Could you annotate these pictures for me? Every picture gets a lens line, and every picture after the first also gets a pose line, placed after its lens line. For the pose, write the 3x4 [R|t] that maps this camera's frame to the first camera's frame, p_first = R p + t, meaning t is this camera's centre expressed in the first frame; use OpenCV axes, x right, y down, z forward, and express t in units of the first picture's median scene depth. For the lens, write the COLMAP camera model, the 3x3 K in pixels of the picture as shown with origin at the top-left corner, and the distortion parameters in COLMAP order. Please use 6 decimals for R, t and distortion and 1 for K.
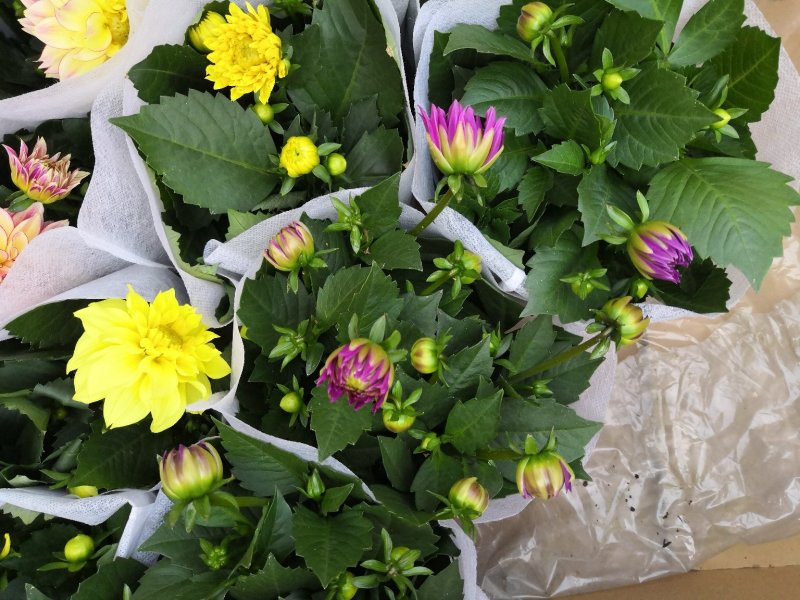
lens RADIAL K [[637.8, 0, 400.0], [0, 637.8, 300.0], [0, 0, 1]] dist [-0.008507, 0.004704]
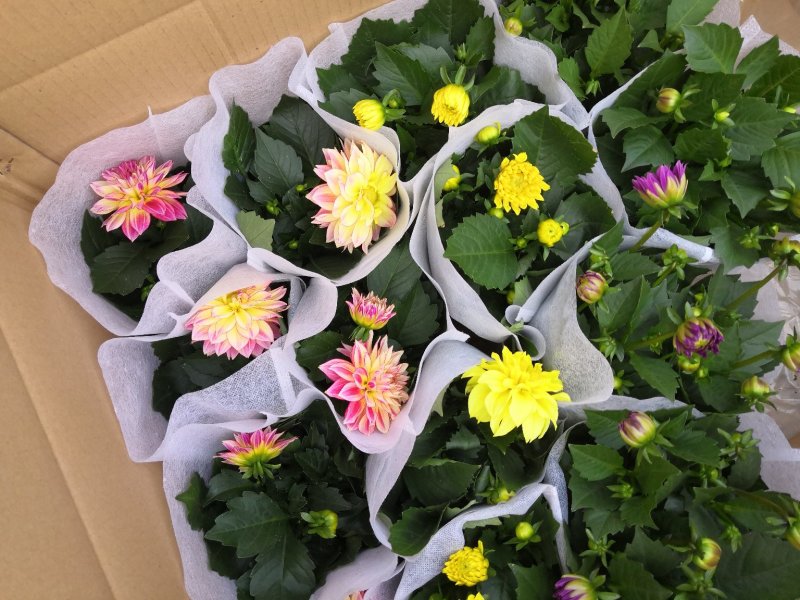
lens RADIAL K [[637.8, 0, 400.0], [0, 637.8, 300.0], [0, 0, 1]] dist [-0.008507, 0.004704]
pose [[0.919740, -0.382771, 0.086978, -0.706442], [0.385352, 0.922657, -0.014448, -0.201718], [-0.074720, 0.046806, 0.996105, -0.494857]]
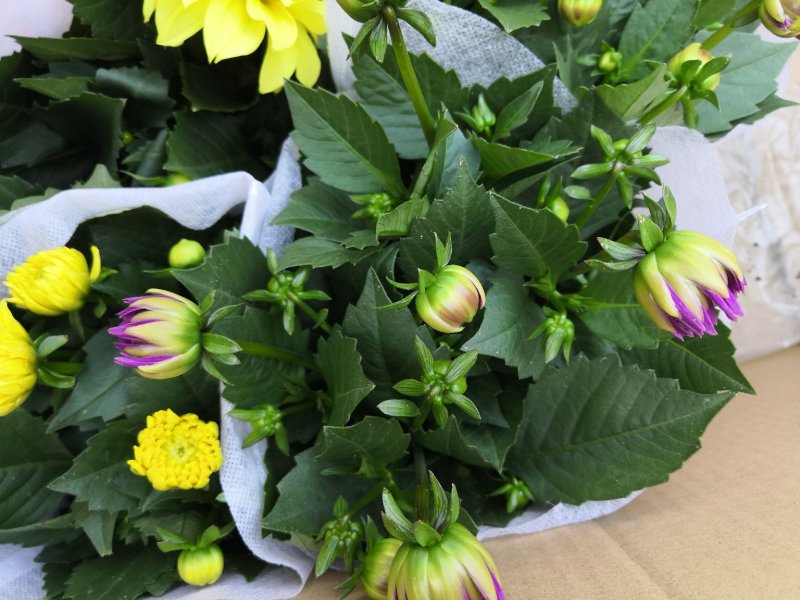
lens RADIAL K [[637.8, 0, 400.0], [0, 637.8, 300.0], [0, 0, 1]] dist [-0.008507, 0.004704]
pose [[0.988996, -0.144817, 0.030264, -0.283130], [0.144535, 0.989435, 0.011320, 0.479707], [-0.031584, -0.006821, 0.999478, 0.215899]]
